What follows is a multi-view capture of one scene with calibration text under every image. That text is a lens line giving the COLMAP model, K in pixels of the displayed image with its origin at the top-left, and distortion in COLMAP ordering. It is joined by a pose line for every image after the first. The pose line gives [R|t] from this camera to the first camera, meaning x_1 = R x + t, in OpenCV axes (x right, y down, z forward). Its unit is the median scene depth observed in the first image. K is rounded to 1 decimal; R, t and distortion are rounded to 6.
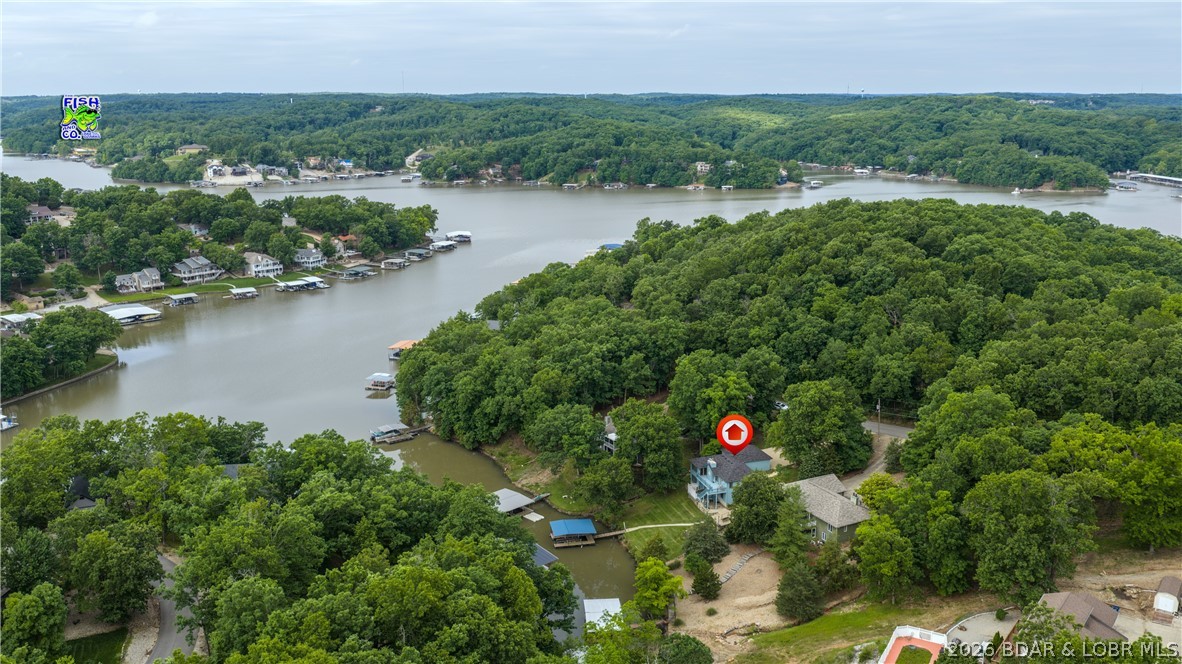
lens RADIAL K [[973.7, 0, 591.0], [0, 973.7, 332.0], [0, 0, 1]] dist [0.010043, -0.029465]
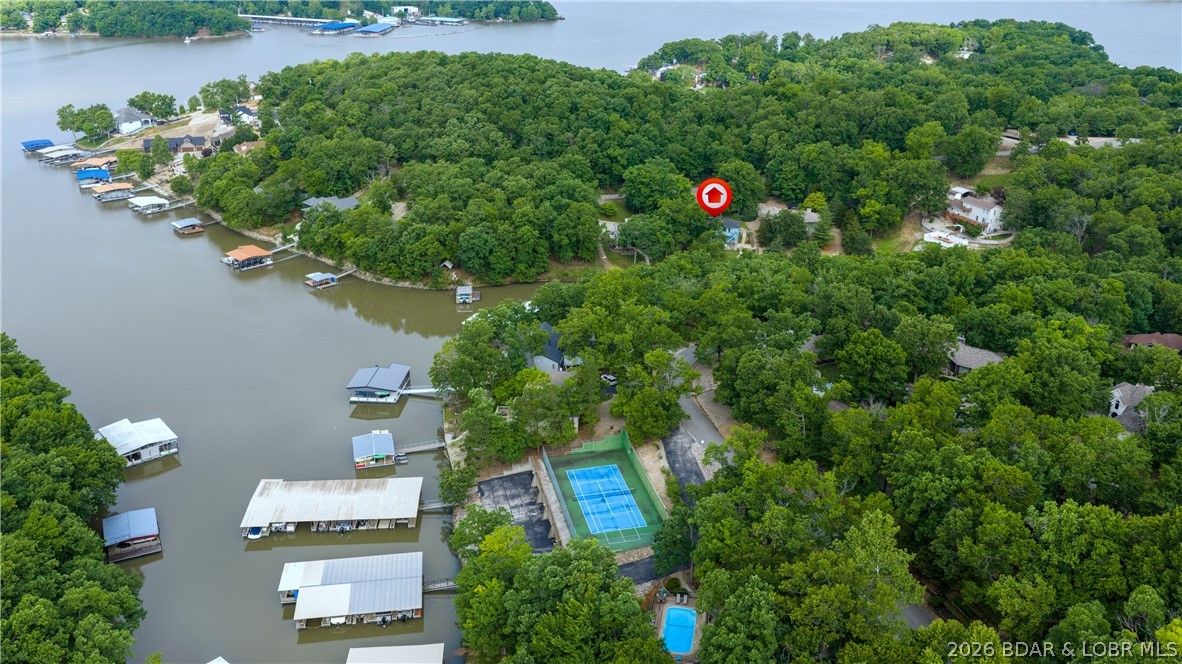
lens RADIAL K [[973.7, 0, 591.0], [0, 973.7, 332.0], [0, 0, 1]] dist [0.010043, -0.029465]
pose [[0.488278, -0.328746, 0.808400, -0.308721], [0.195405, 0.943999, 0.265863, -0.038732], [-0.850530, 0.028151, 0.525172, 0.069291]]
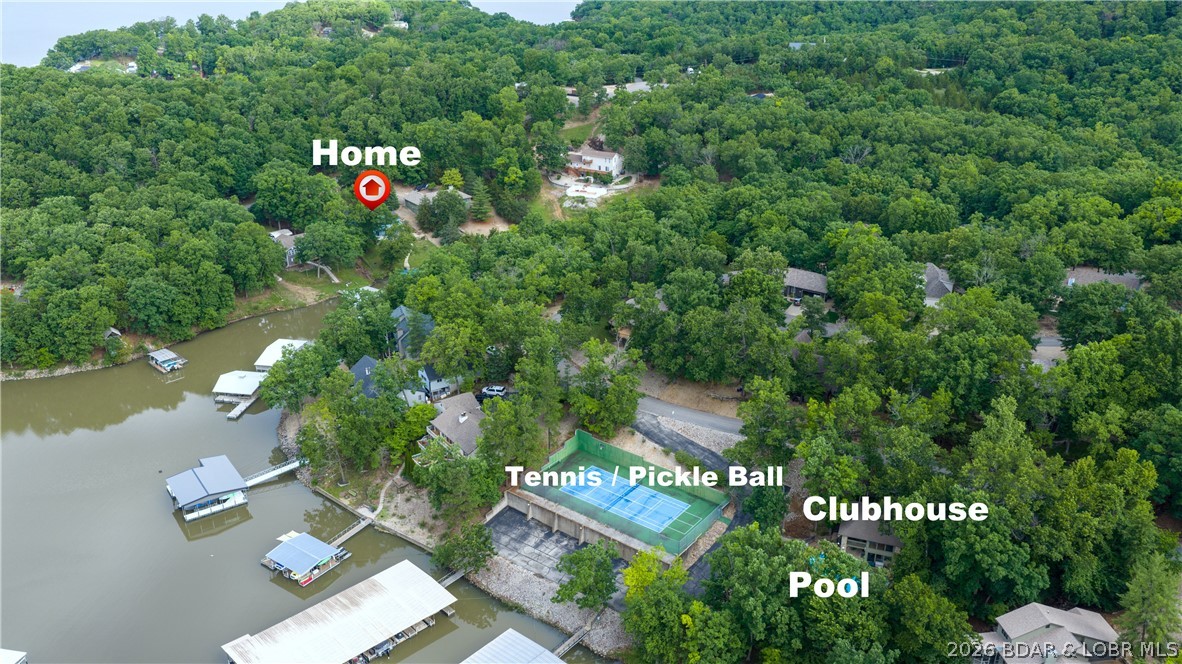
lens RADIAL K [[973.7, 0, 591.0], [0, 973.7, 332.0], [0, 0, 1]] dist [0.010043, -0.029465]
pose [[-0.183489, -0.391653, 0.901632, -0.316563], [0.223628, 0.876525, 0.426257, -0.065622], [-0.957247, 0.279844, -0.073248, 0.185715]]
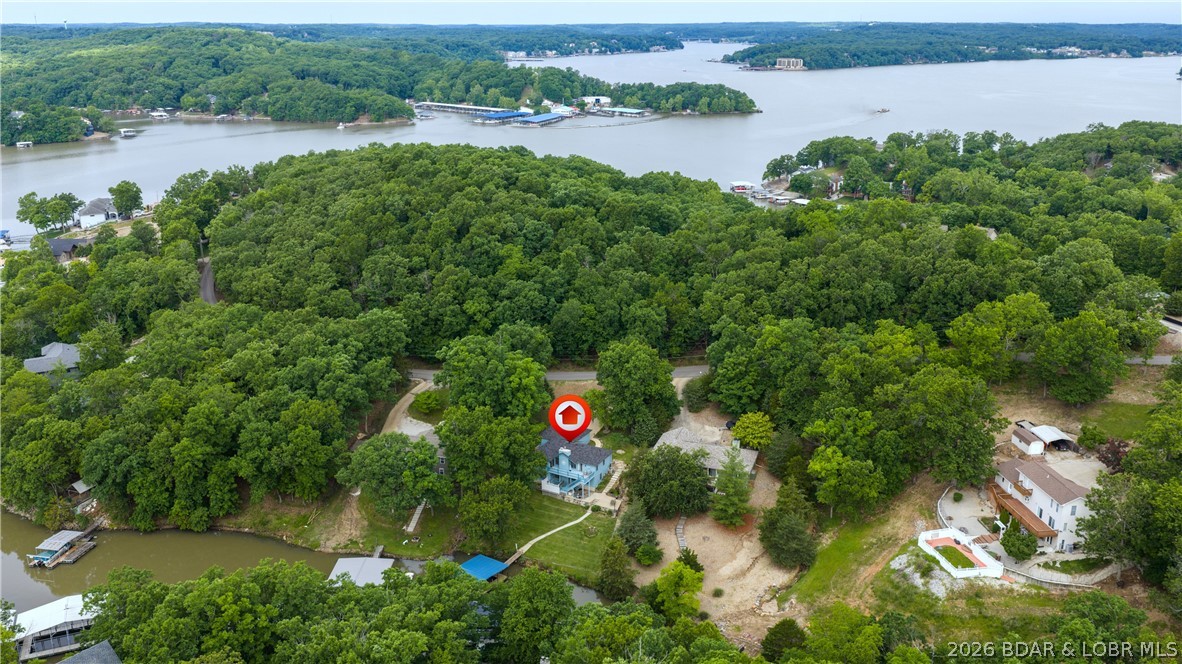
lens RADIAL K [[973.7, 0, 591.0], [0, 973.7, 332.0], [0, 0, 1]] dist [0.010043, -0.029465]
pose [[0.718136, -0.206287, 0.664625, -0.101676], [0.161029, 0.978393, 0.129680, -0.021656], [-0.677016, 0.013896, 0.735838, 0.062438]]
